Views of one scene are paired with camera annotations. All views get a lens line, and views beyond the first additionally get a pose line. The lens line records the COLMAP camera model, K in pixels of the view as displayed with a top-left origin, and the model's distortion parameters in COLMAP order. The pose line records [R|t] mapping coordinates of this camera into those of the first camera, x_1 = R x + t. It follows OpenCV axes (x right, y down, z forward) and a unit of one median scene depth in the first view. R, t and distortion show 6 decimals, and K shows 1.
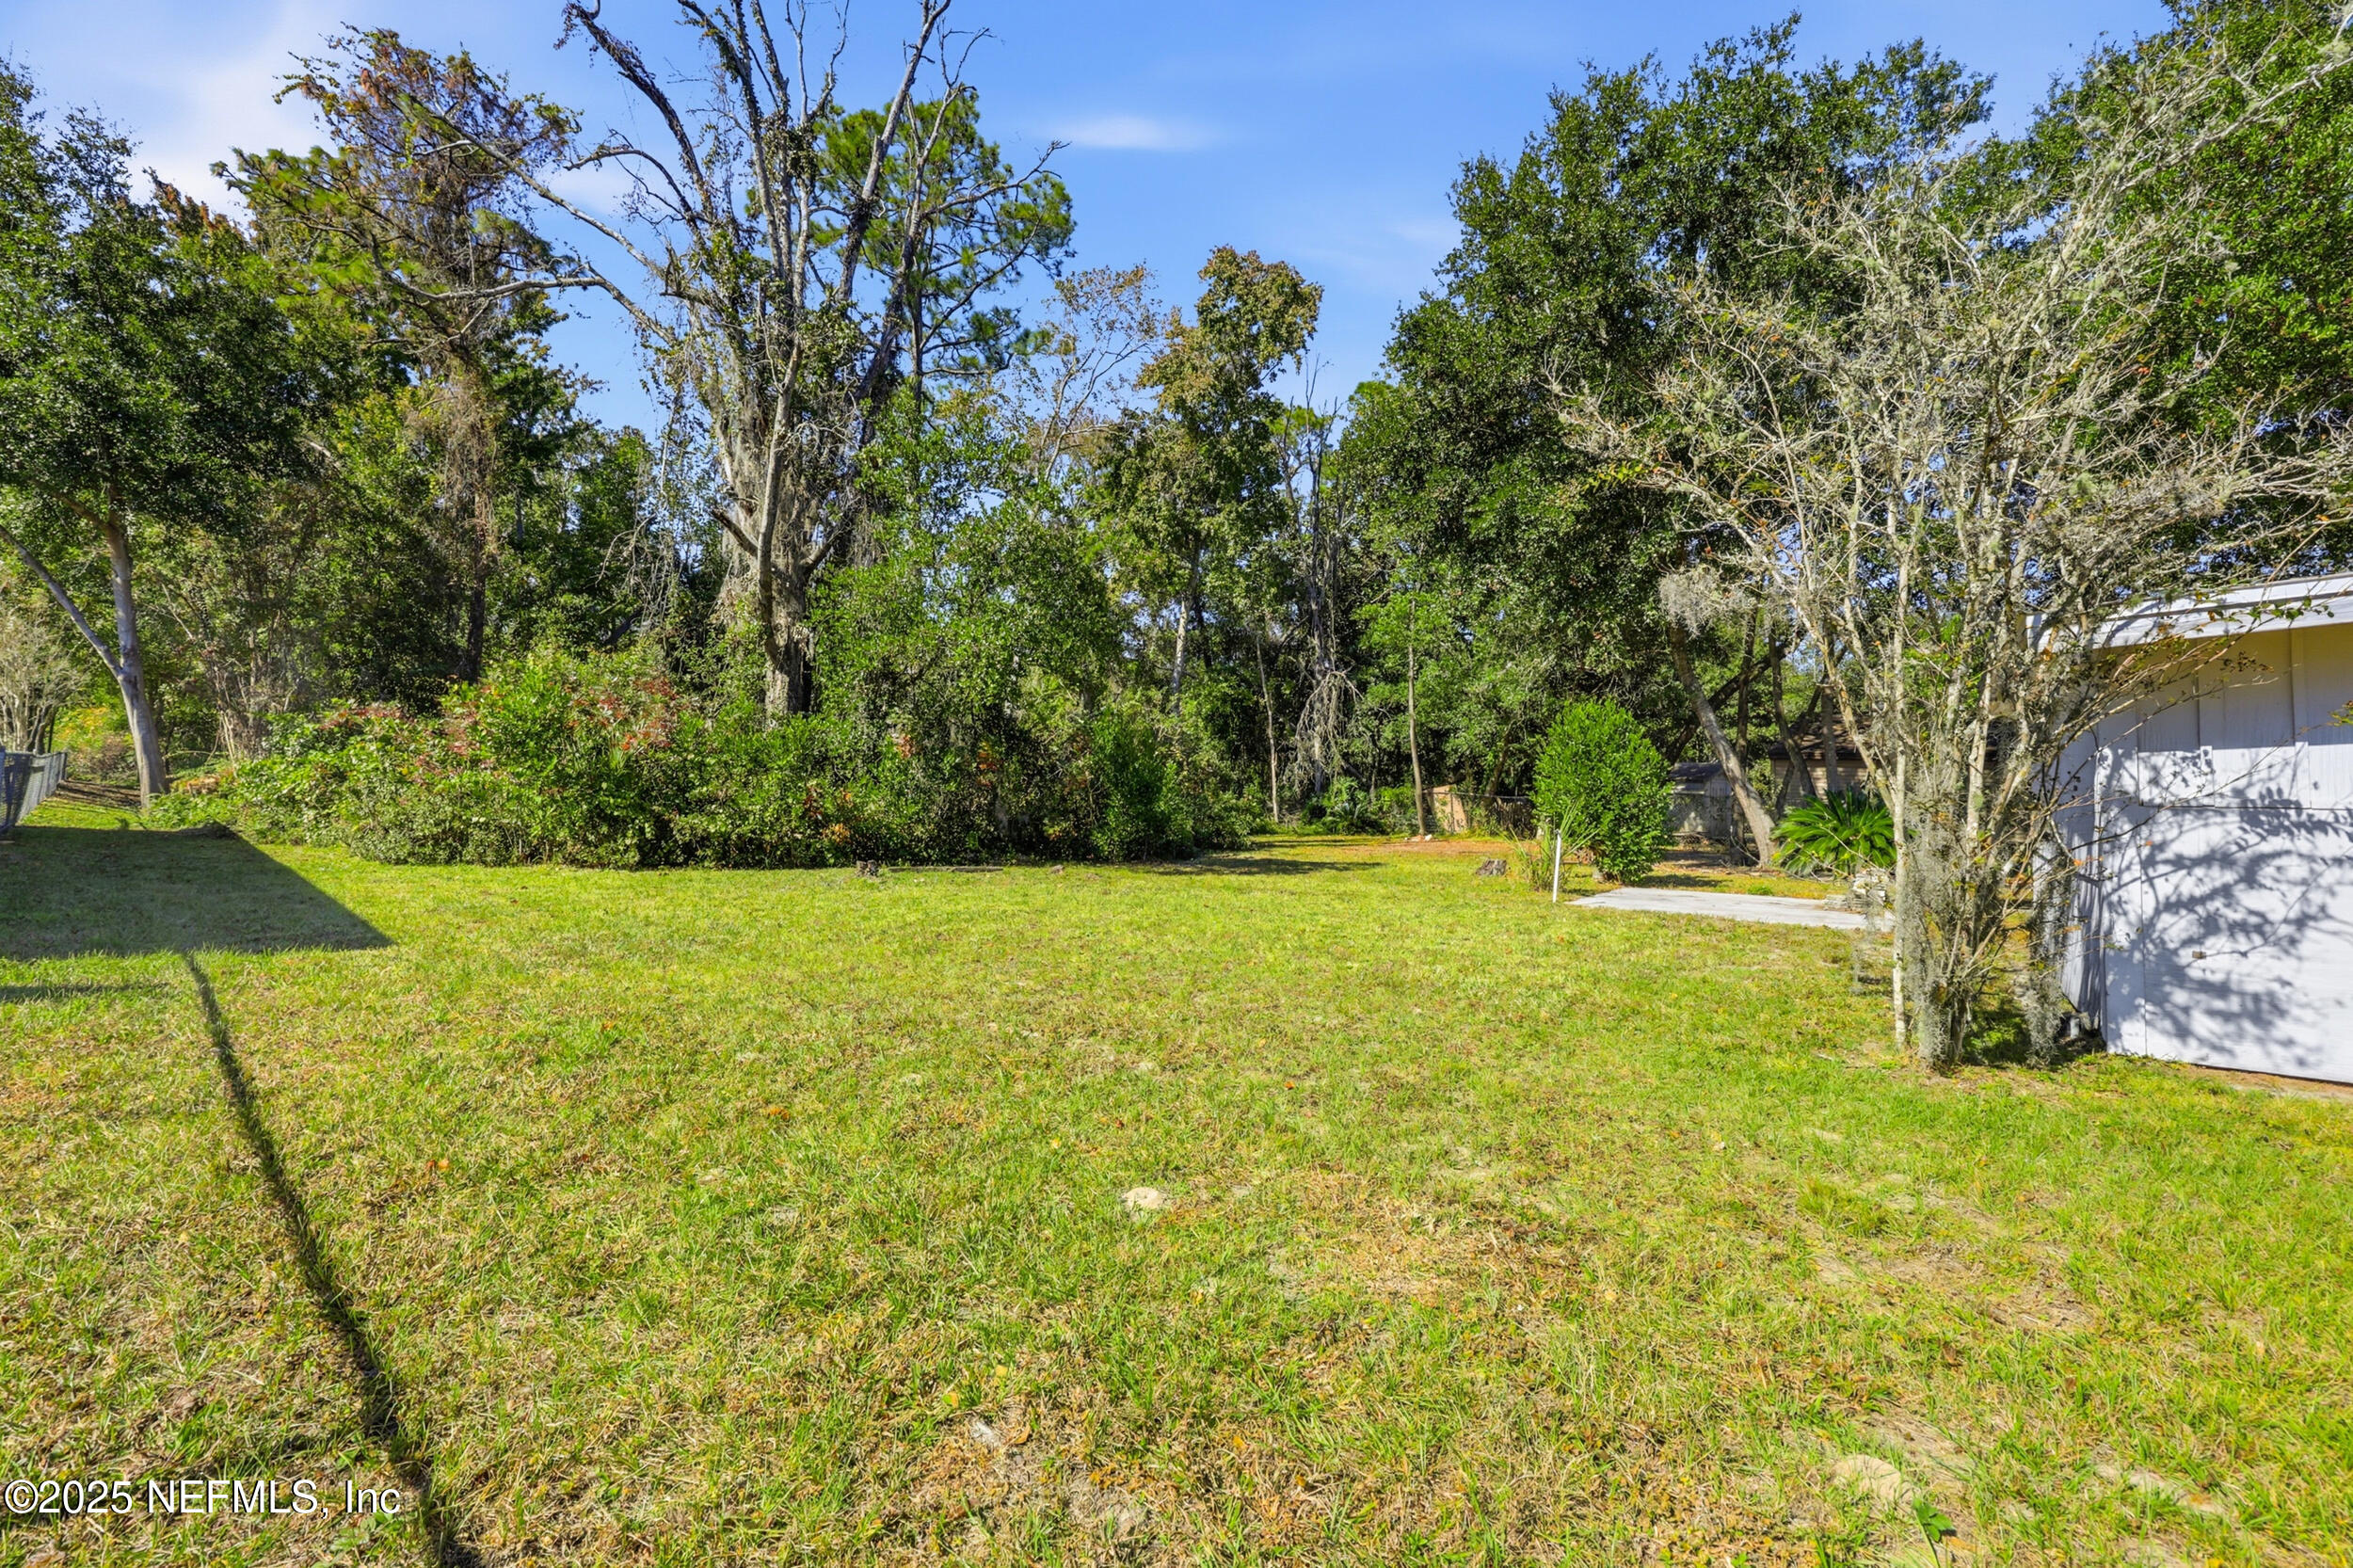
lens RADIAL K [[1012.3, 0, 1176.3], [0, 1012.3, 744.0], [0, 0, 1]] dist [0.000213, 0.000511]
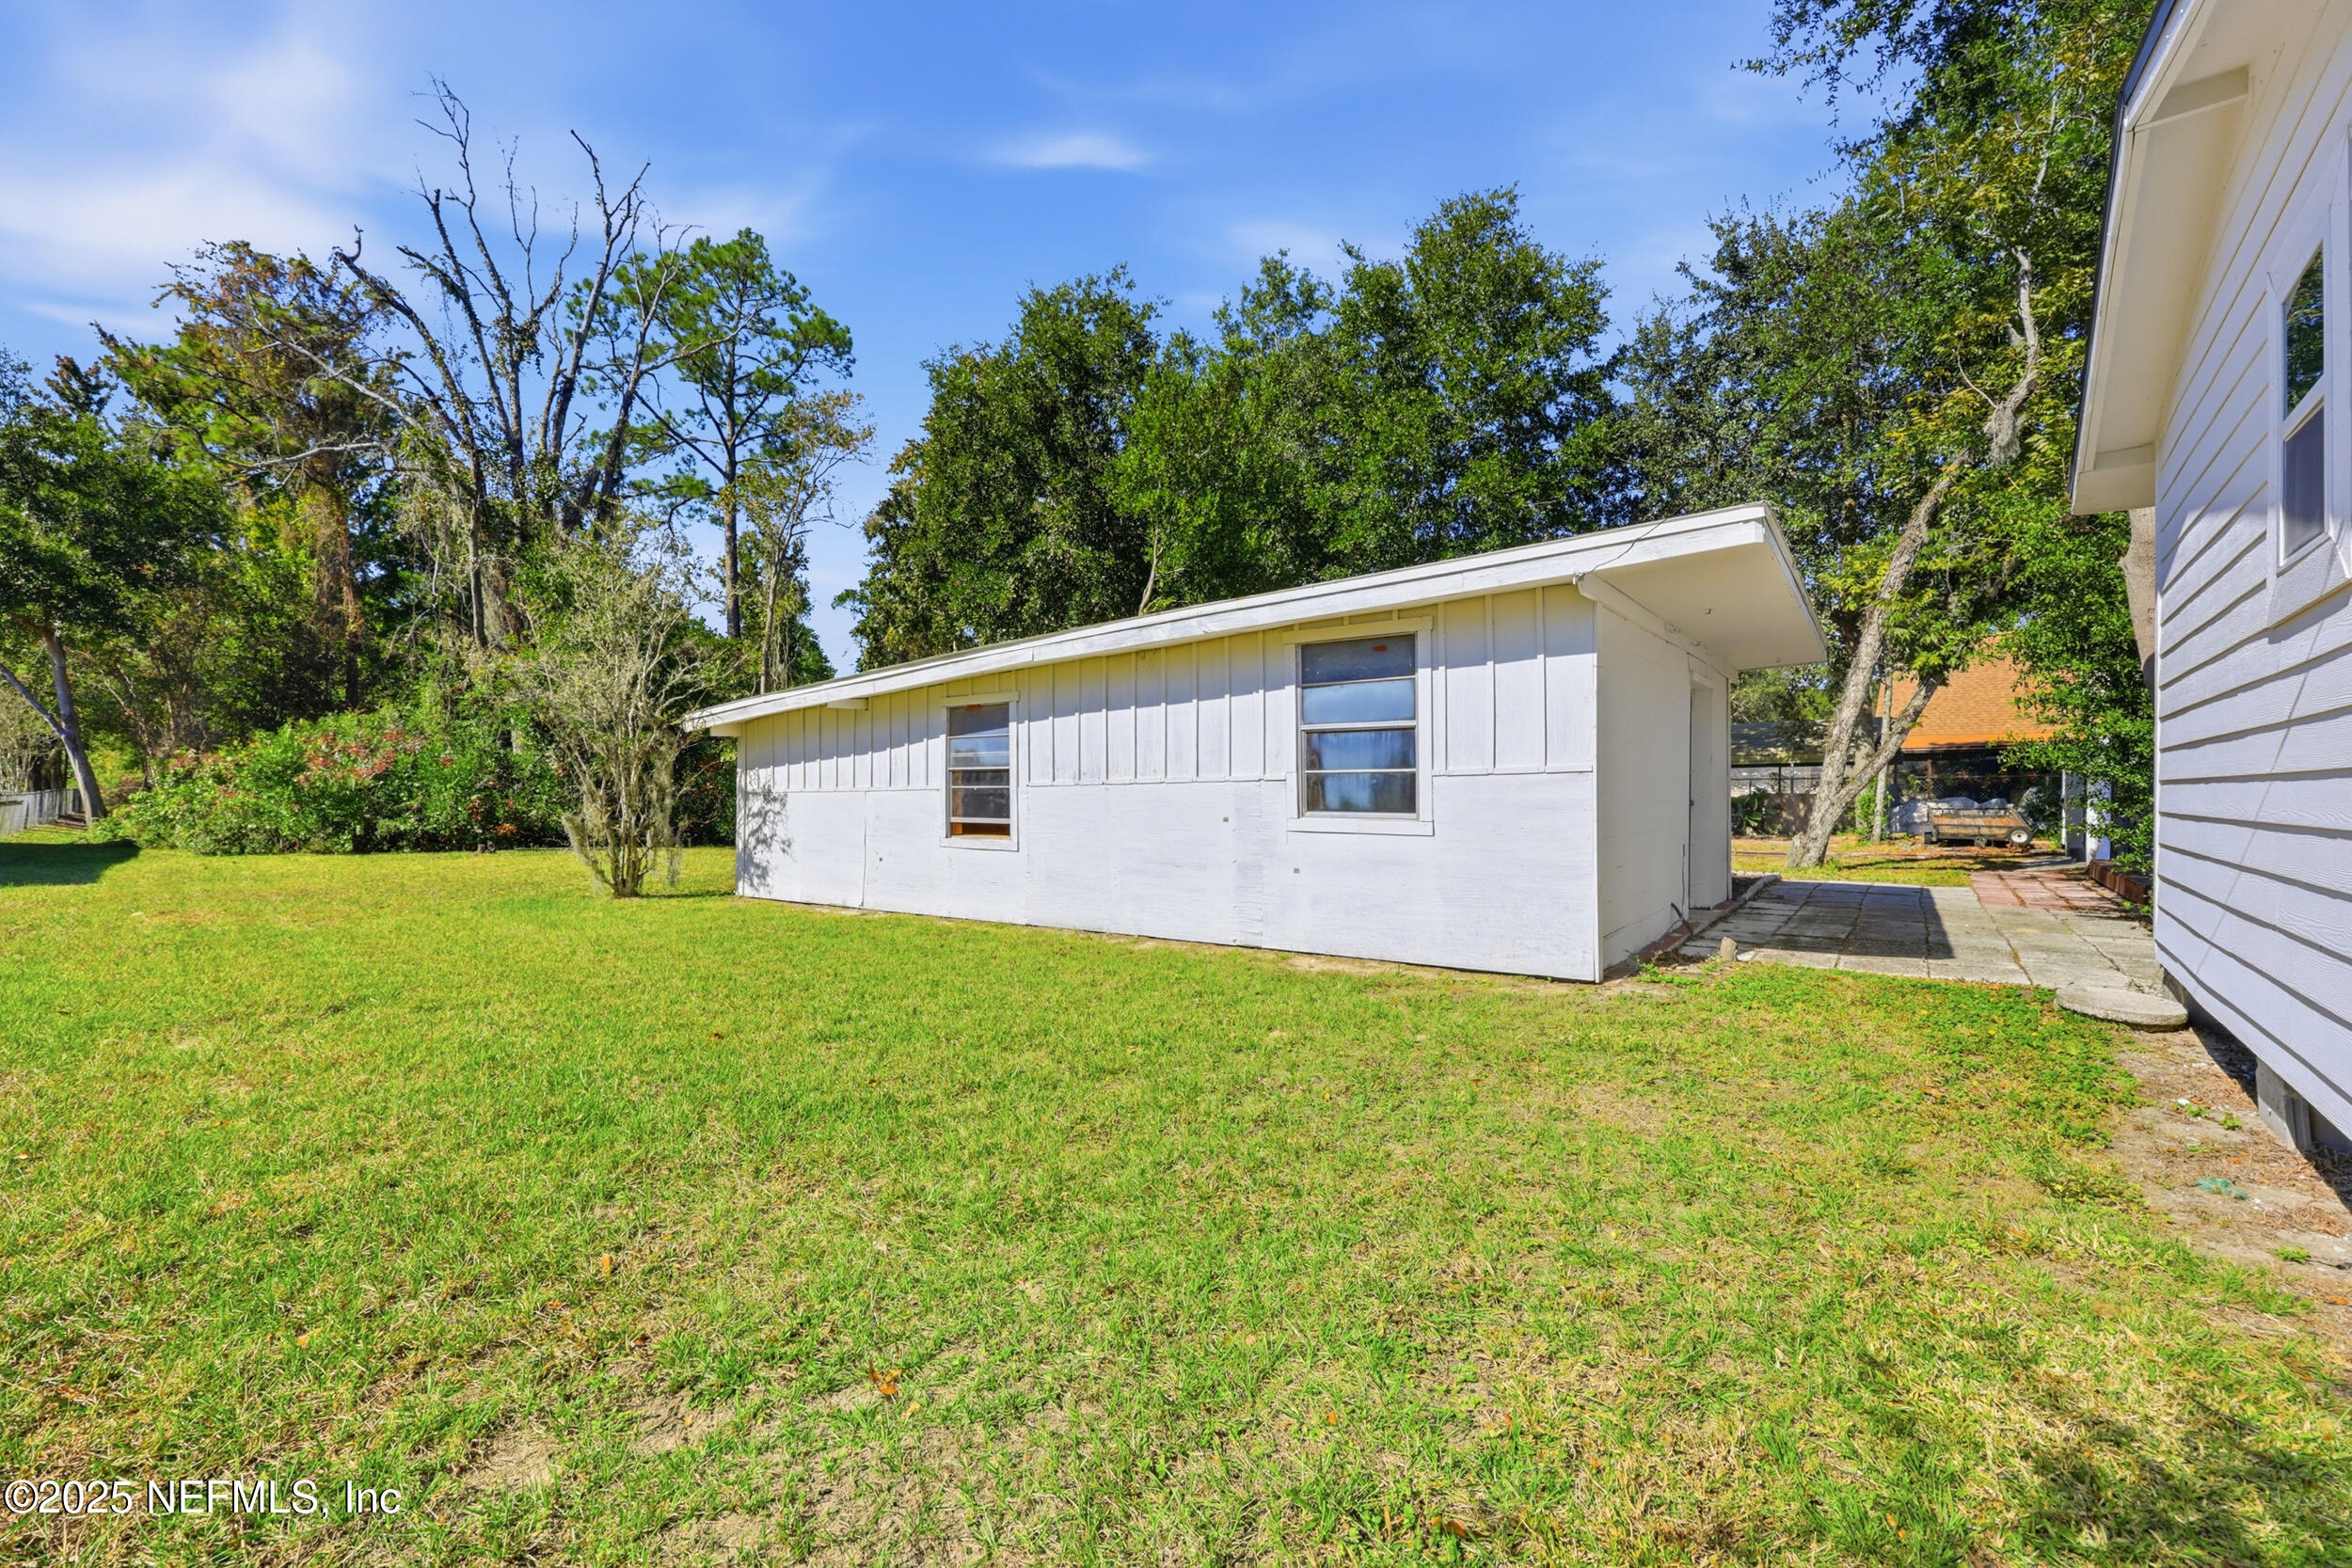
lens RADIAL K [[948.0, 0, 1176.0], [0, 948.0, 784.0], [0, 0, 1]] dist [-0.000131, -0.000238]
pose [[0.999558, -0.029717, 0.000004, 0.543204], [0.029693, 0.998769, 0.039726, -0.005537], [-0.001184, -0.039708, 0.999211, -0.347059]]
